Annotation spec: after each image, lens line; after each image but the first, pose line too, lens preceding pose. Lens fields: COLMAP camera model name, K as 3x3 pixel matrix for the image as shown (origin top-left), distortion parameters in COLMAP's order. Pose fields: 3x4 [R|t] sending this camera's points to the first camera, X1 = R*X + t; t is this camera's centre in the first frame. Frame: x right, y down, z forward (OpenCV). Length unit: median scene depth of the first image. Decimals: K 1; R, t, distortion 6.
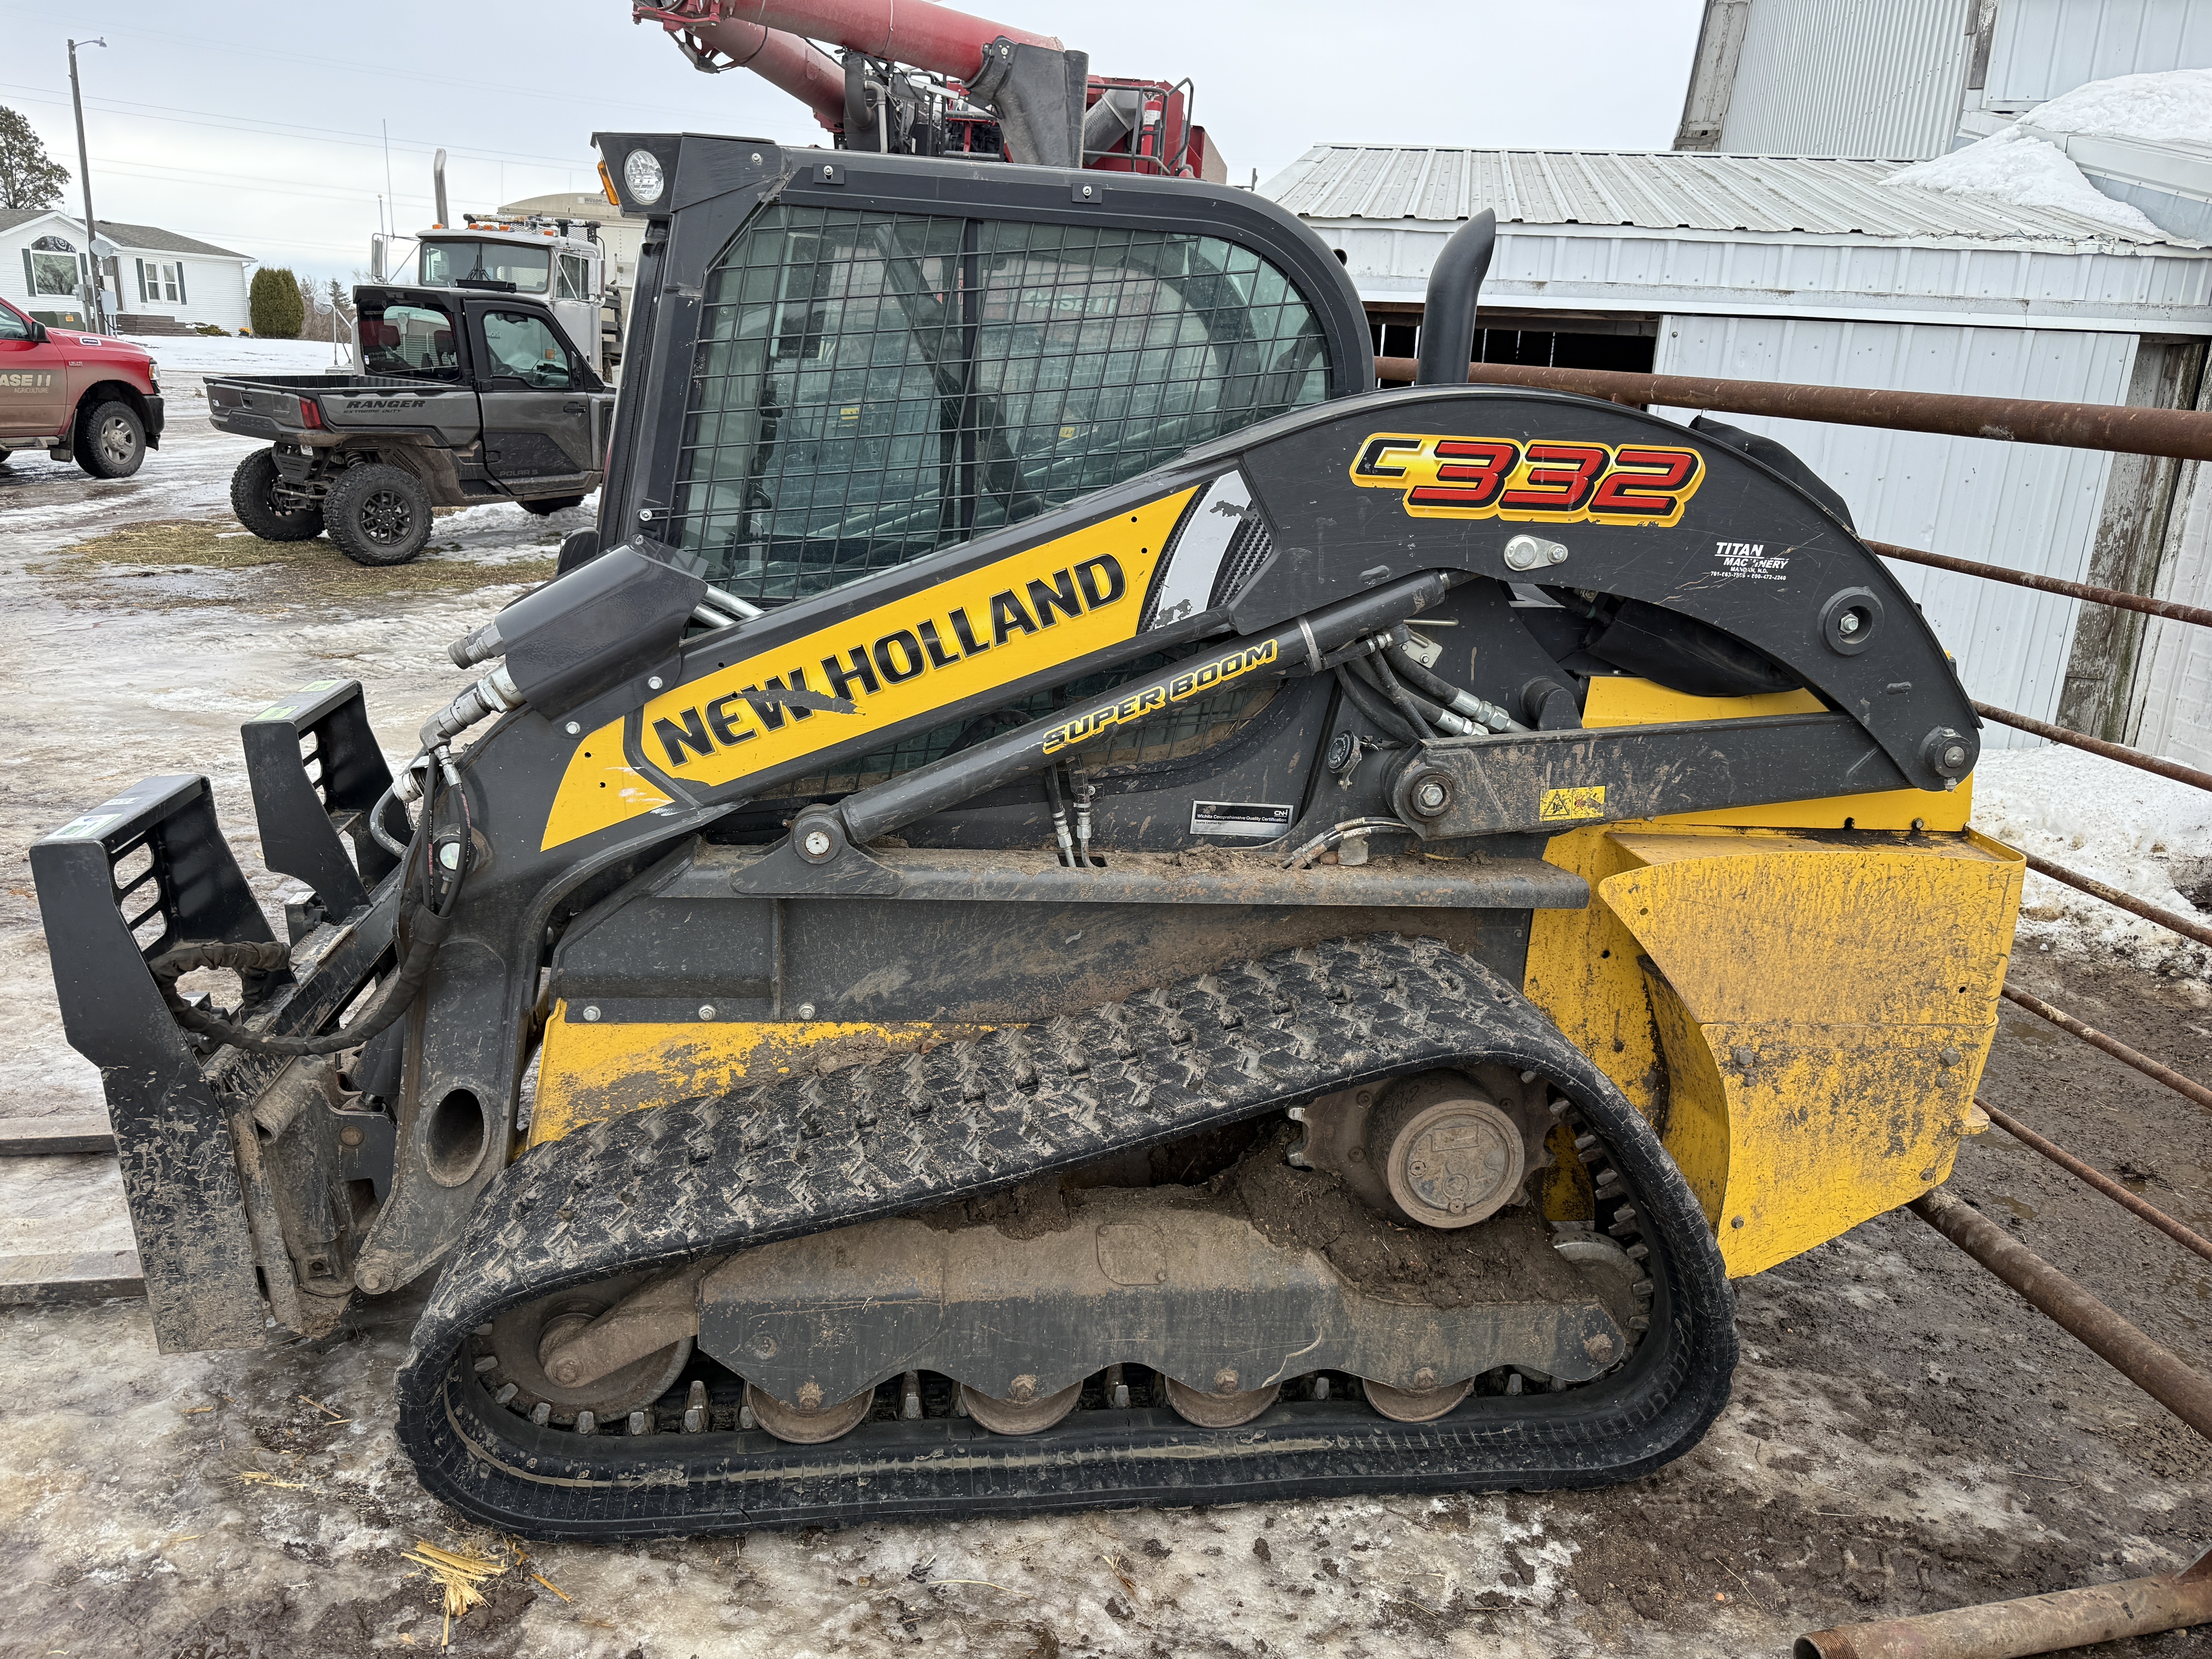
lens RADIAL K [[1651.1, 0, 1106.0], [0, 1651.1, 829.5], [0, 0, 1]] dist [0.047878, -0.047124]
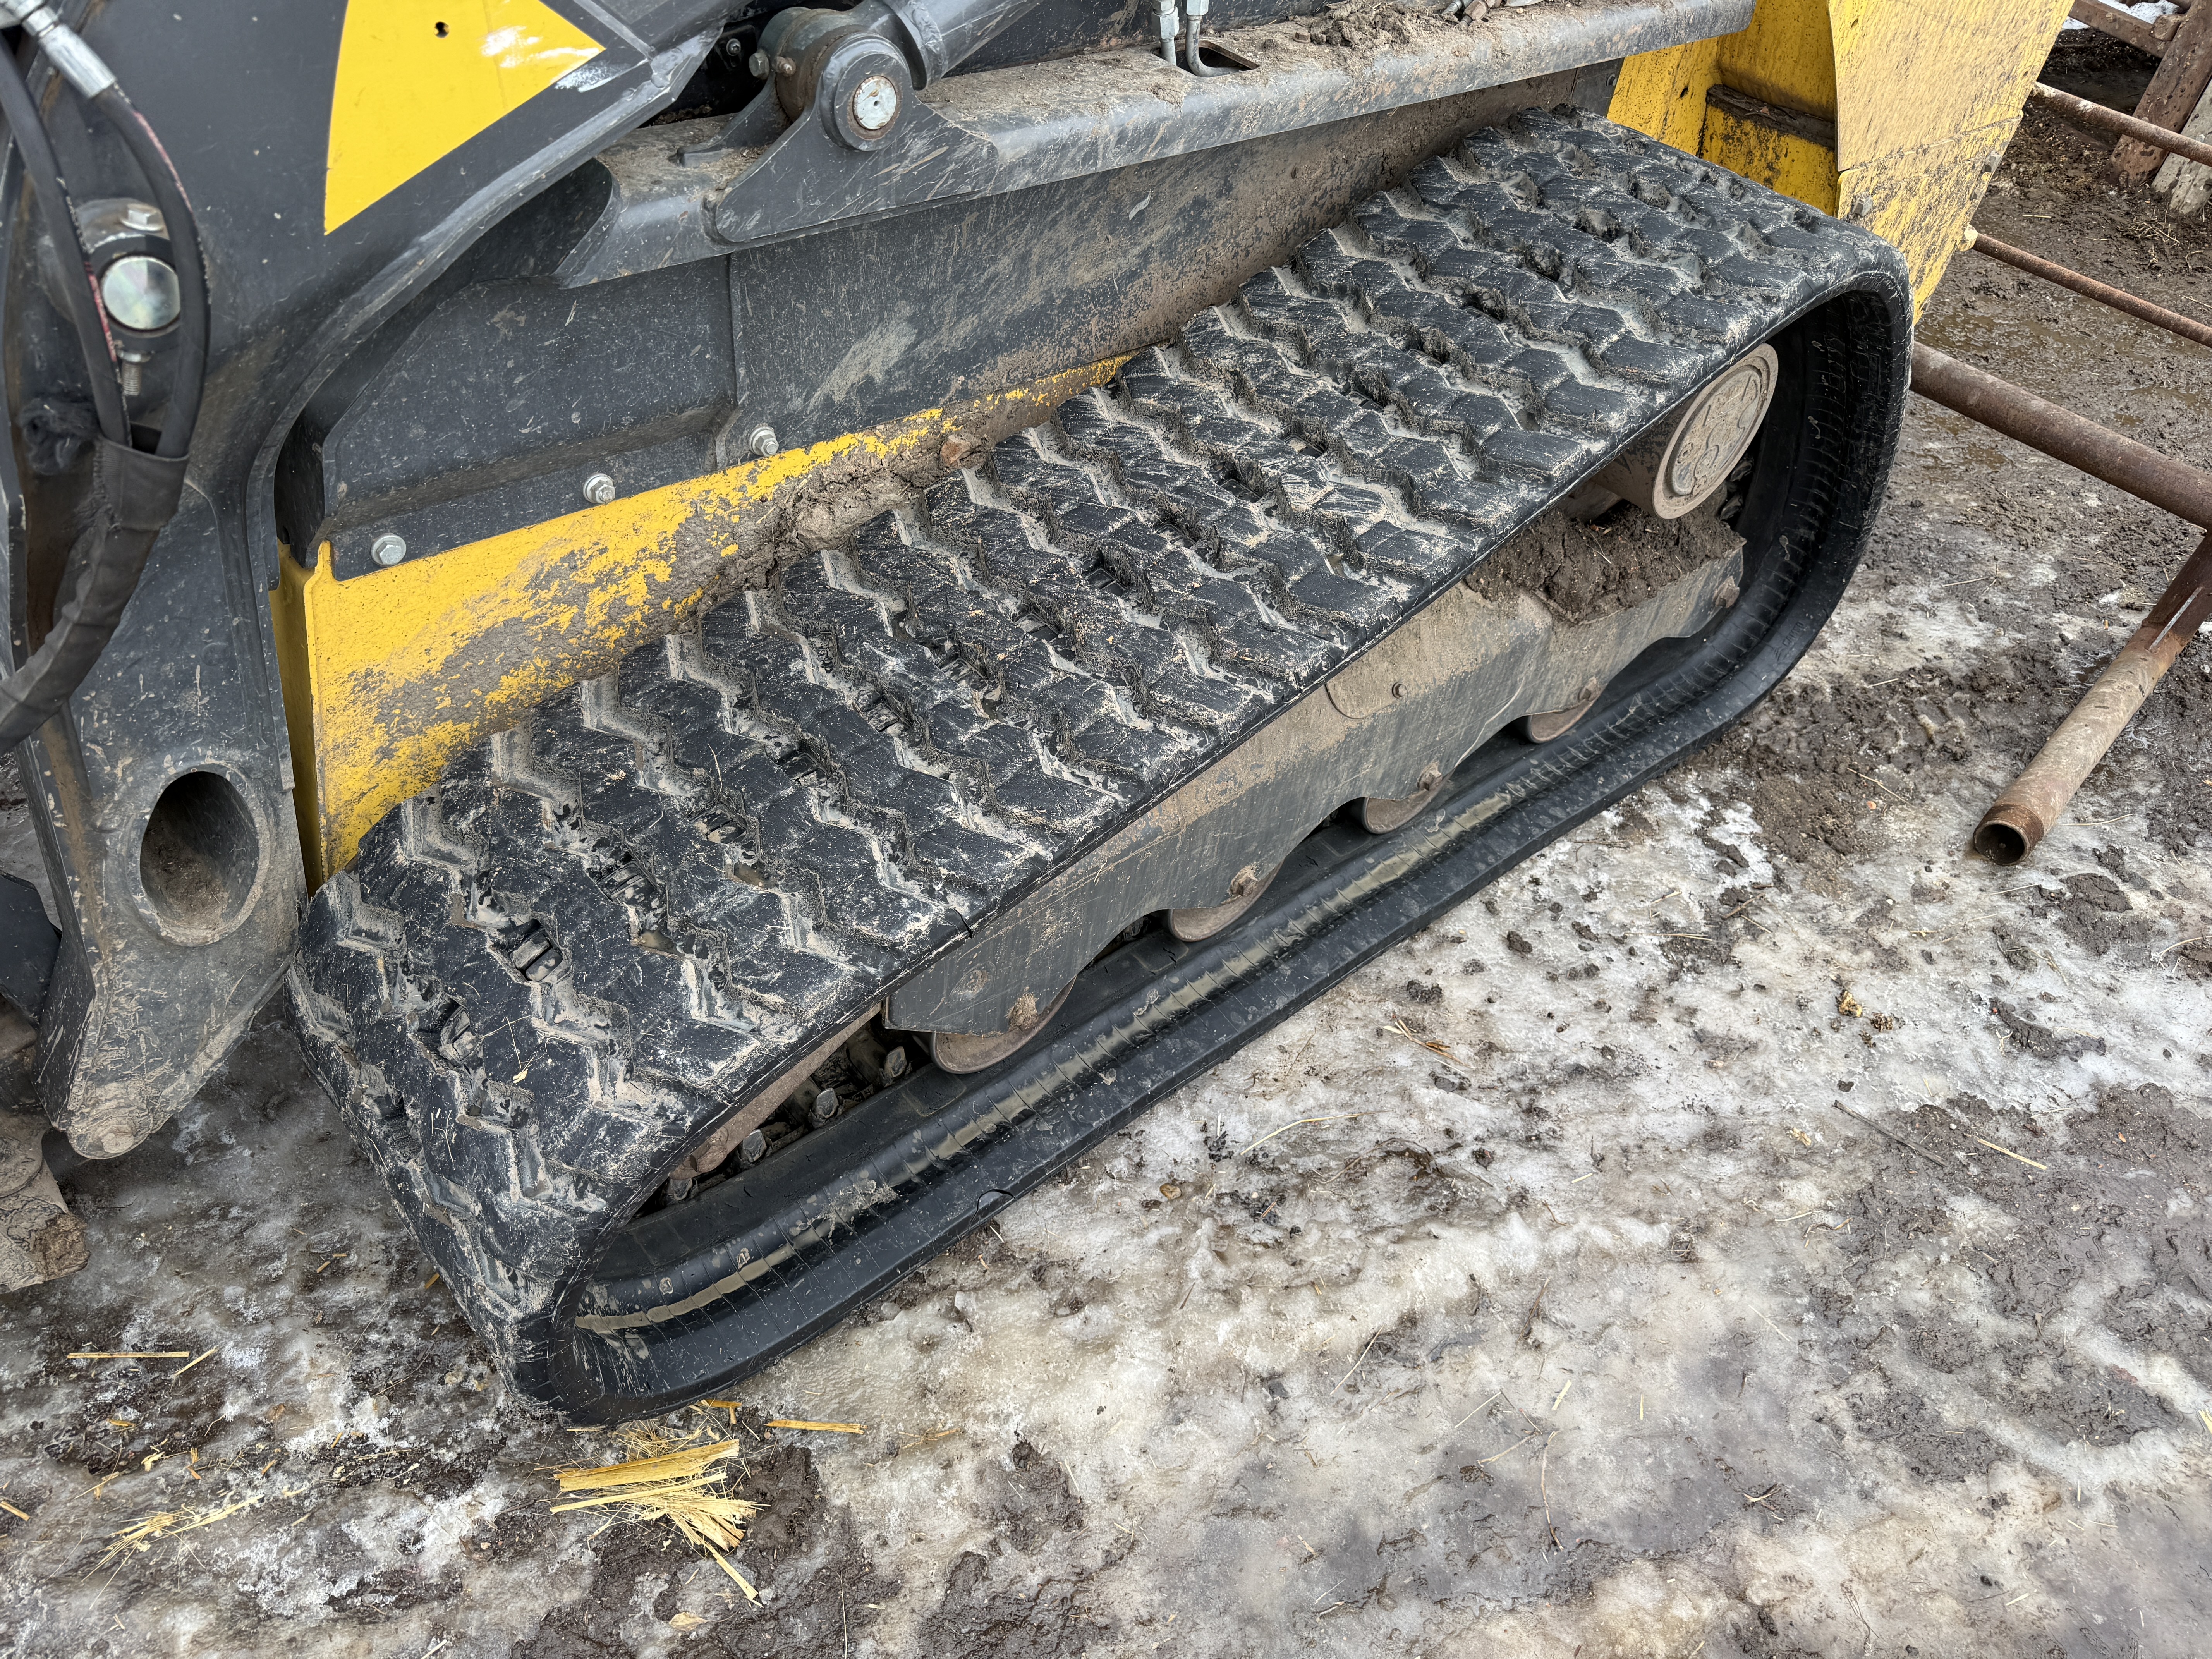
lens RADIAL K [[1479.0, 0, 931.7], [0, 1479.0, 825.1], [0, 0, 1]] dist [0.159644, -0.228095]
pose [[0.827036, -0.361125, 0.430814, -0.432781], [0.089645, 0.841286, 0.533106, -0.048972], [-0.554956, -0.402278, 0.728146, 0.595790]]
